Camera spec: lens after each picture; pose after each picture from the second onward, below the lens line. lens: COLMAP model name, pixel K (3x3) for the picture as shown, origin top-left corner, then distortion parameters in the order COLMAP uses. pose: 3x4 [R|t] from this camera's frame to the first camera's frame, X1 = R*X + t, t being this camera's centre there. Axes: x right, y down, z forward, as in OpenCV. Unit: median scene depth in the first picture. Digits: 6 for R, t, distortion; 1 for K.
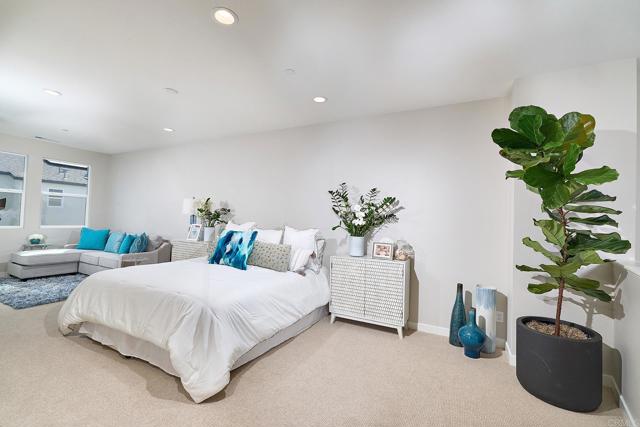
lens RADIAL K [[277.8, 0, 321.4], [0, 277.8, 213.8], [0, 0, 1]] dist [0.003241, 0.000785]
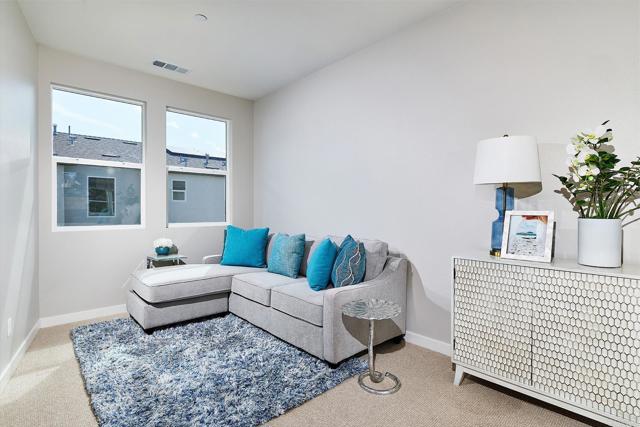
lens RADIAL K [[326.6, 0, 319.2], [0, 326.6, 213.9], [0, 0, 1]] dist [0.000506, -0.000017]
pose [[0.938743, -0.029185, -0.343381, -0.496712], [0.038768, 0.999026, 0.021075, 0.020506], [0.342431, -0.033096, 0.938960, 0.487700]]
